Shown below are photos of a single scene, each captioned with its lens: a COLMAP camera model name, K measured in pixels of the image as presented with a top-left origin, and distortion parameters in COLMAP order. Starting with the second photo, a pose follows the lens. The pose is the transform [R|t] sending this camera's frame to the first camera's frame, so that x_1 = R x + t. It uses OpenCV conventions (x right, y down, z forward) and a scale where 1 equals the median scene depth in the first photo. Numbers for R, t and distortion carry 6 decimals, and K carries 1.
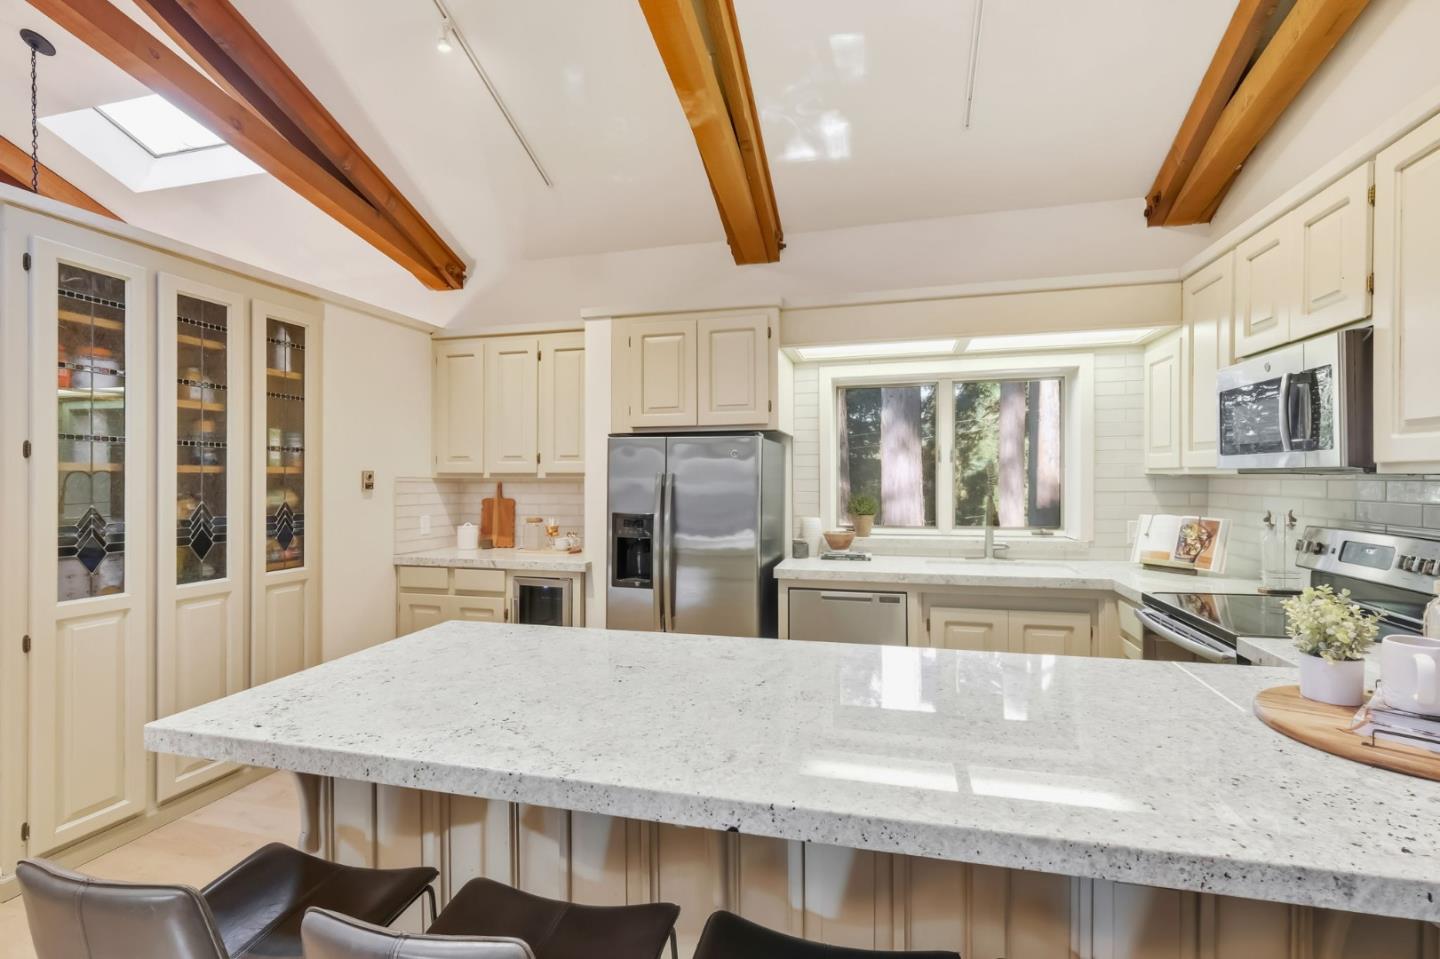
lens RADIAL K [[644.4, 0, 714.3], [0, 644.4, 477.2], [0, 0, 1]] dist [-0.001569, 0.000072]
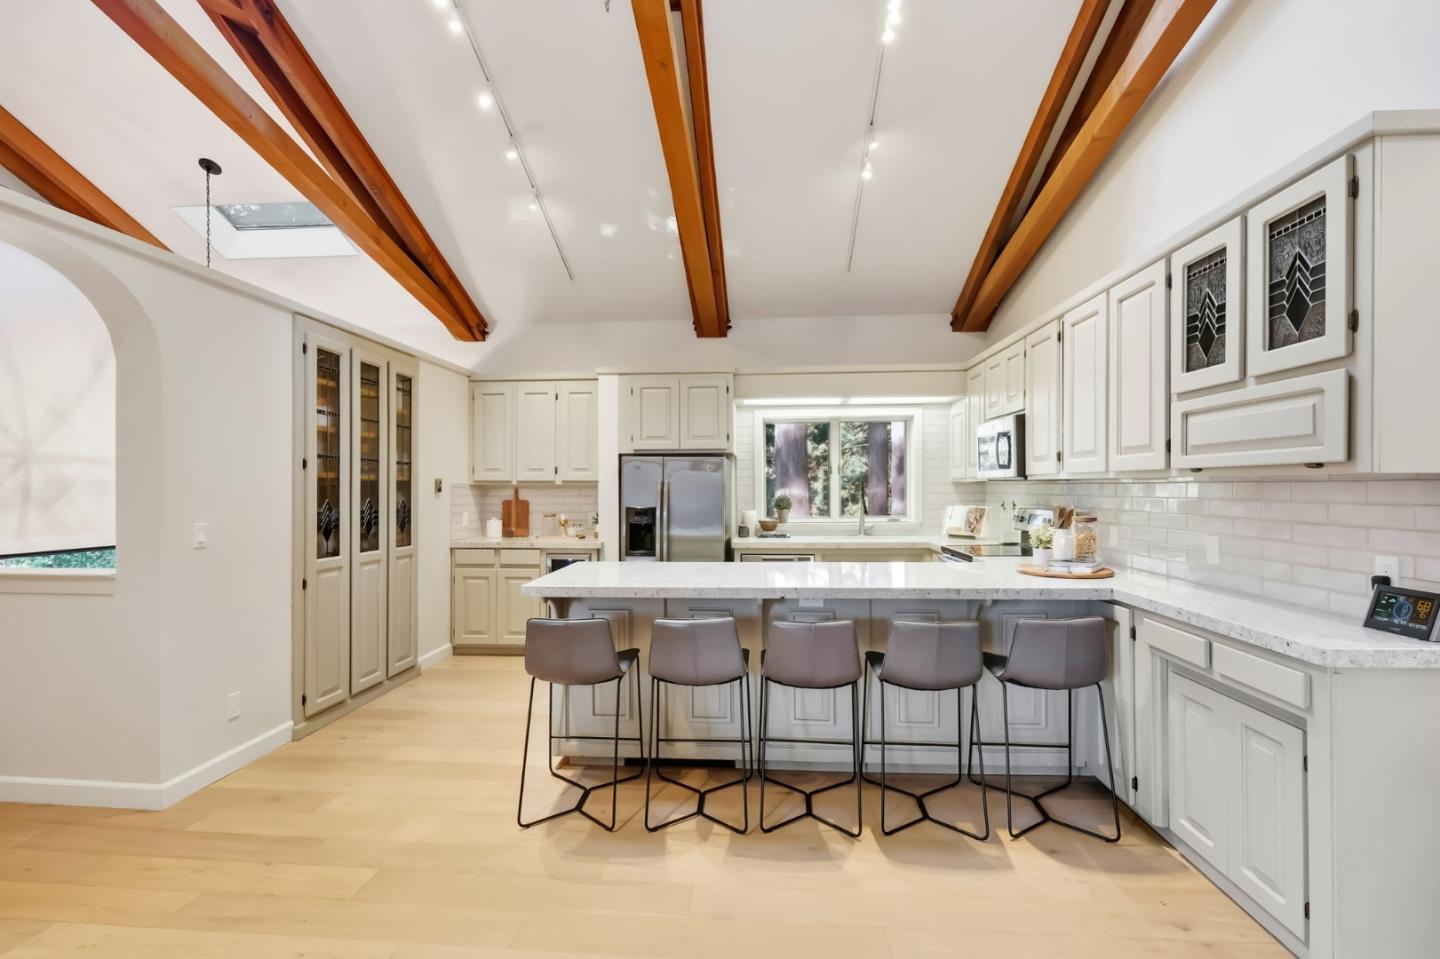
lens RADIAL K [[653.0, 0, 713.8], [0, 653.0, 487.8], [0, 0, 1]] dist [0.001400, 0.000232]
pose [[0.983164, -0.000286, 0.182727, -0.227313], [0.000644, 0.999998, -0.001899, 0.013063], [-0.182726, 0.001985, 0.983162, -0.518591]]
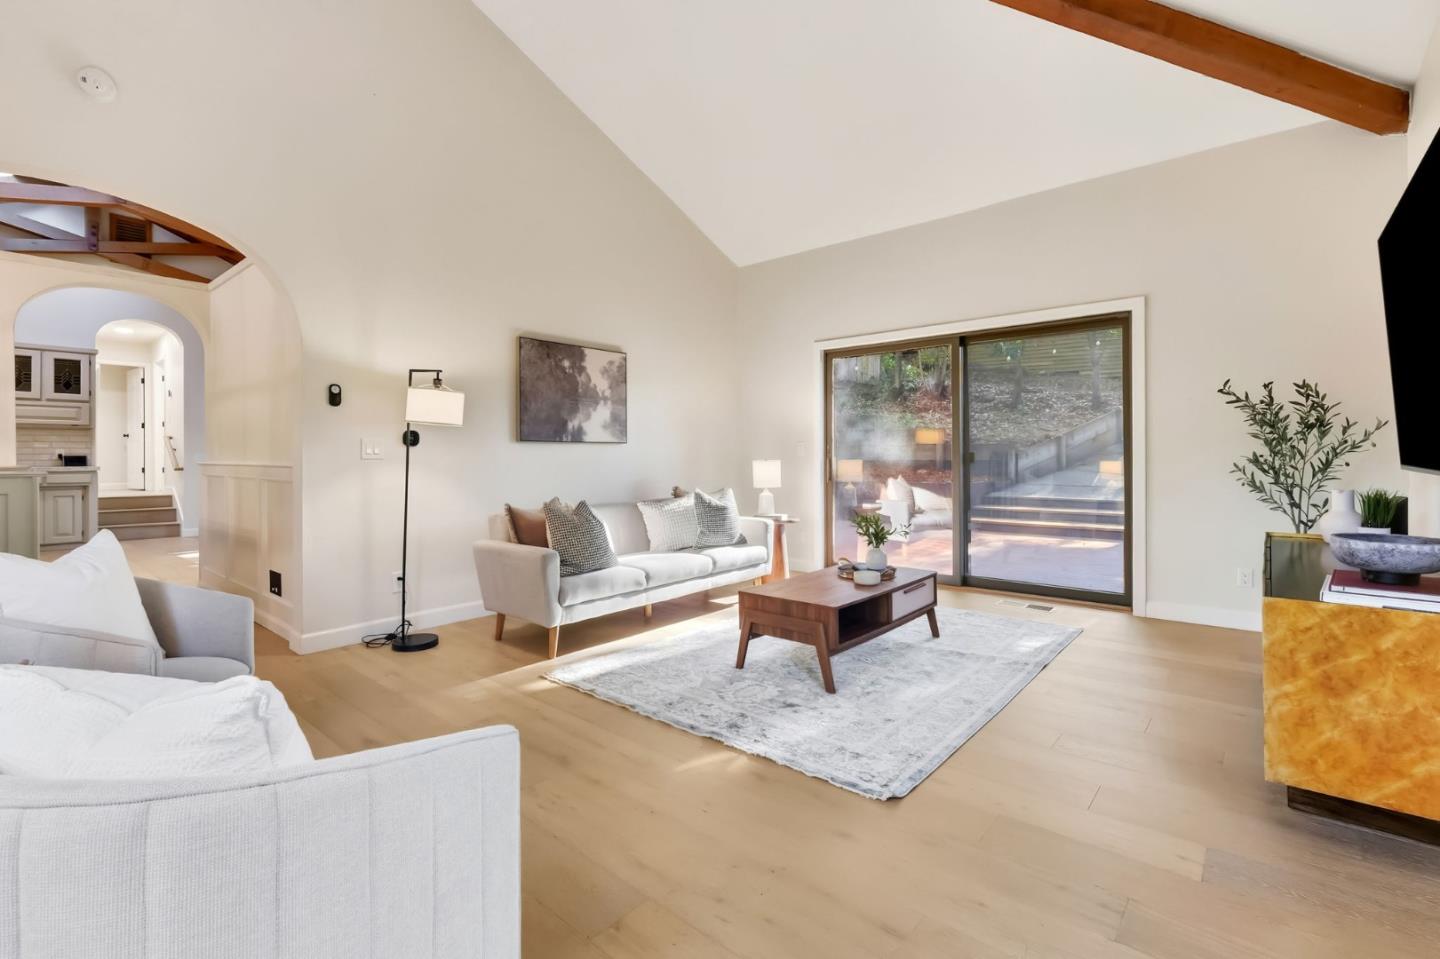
lens RADIAL K [[652.2, 0, 724.1], [0, 652.2, 474.1], [0, 0, 1]] dist [0.000266, 0.000246]
pose [[-0.906082, -0.005863, 0.423061, -2.564917], [0.004629, 0.999707, 0.023769, 0.116482], [-0.423077, 0.023495, -0.905789, 1.008777]]
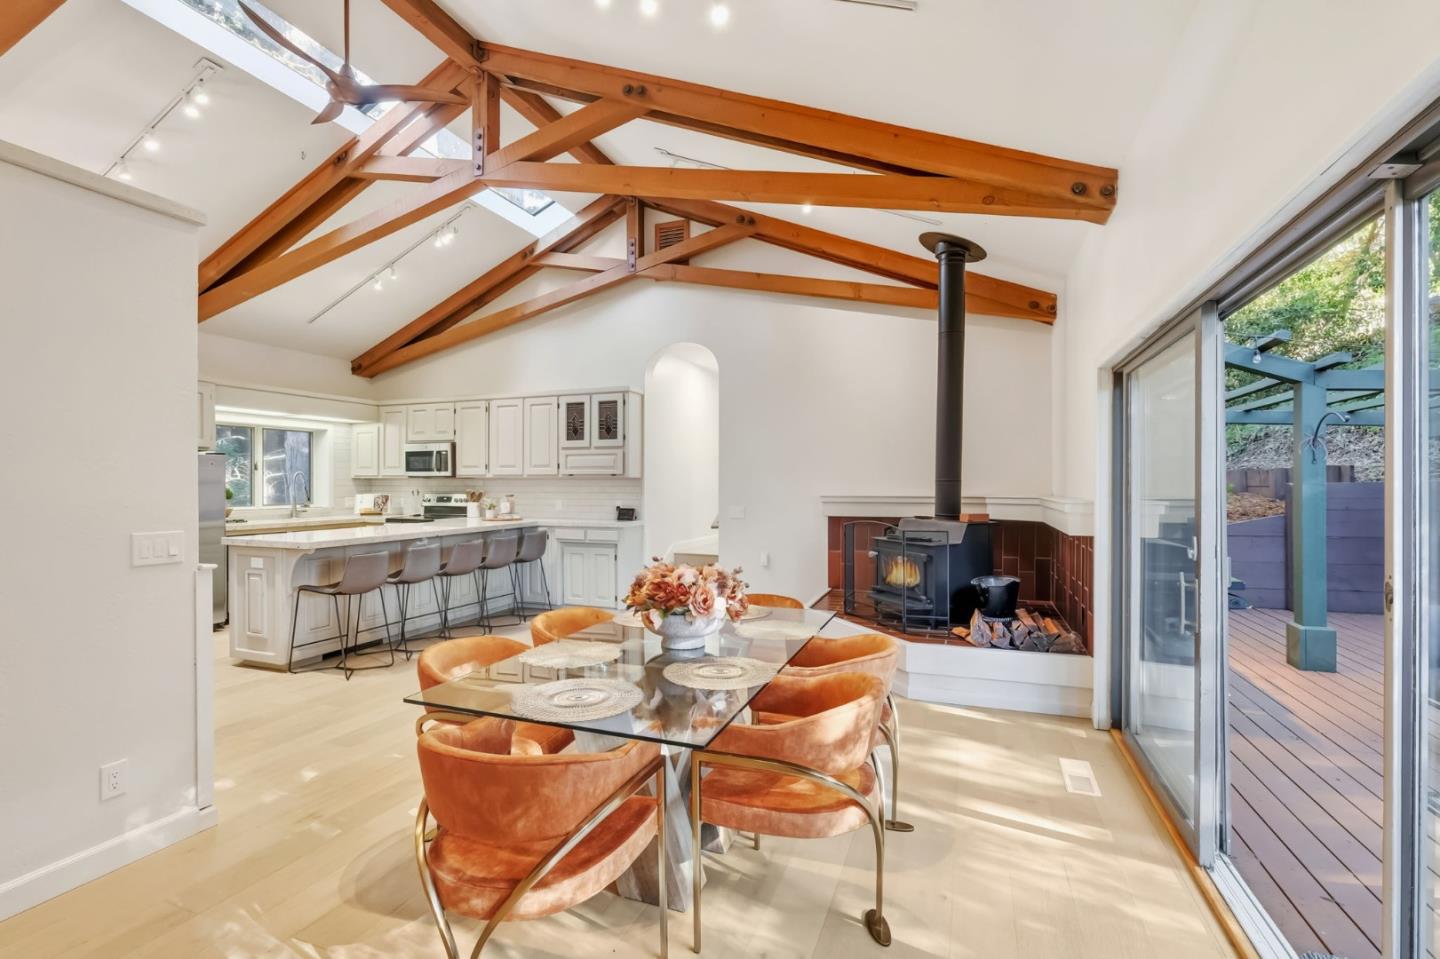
lens RADIAL K [[636.5, 0, 718.0], [0, 636.5, 484.9], [0, 0, 1]] dist [-0.000065, 0.000008]
pose [[0.110280, 0.002478, 0.993898, -1.488393], [0.001668, 0.999995, -0.002679, 0.029084], [-0.993899, 0.001953, 0.110275, -0.591249]]
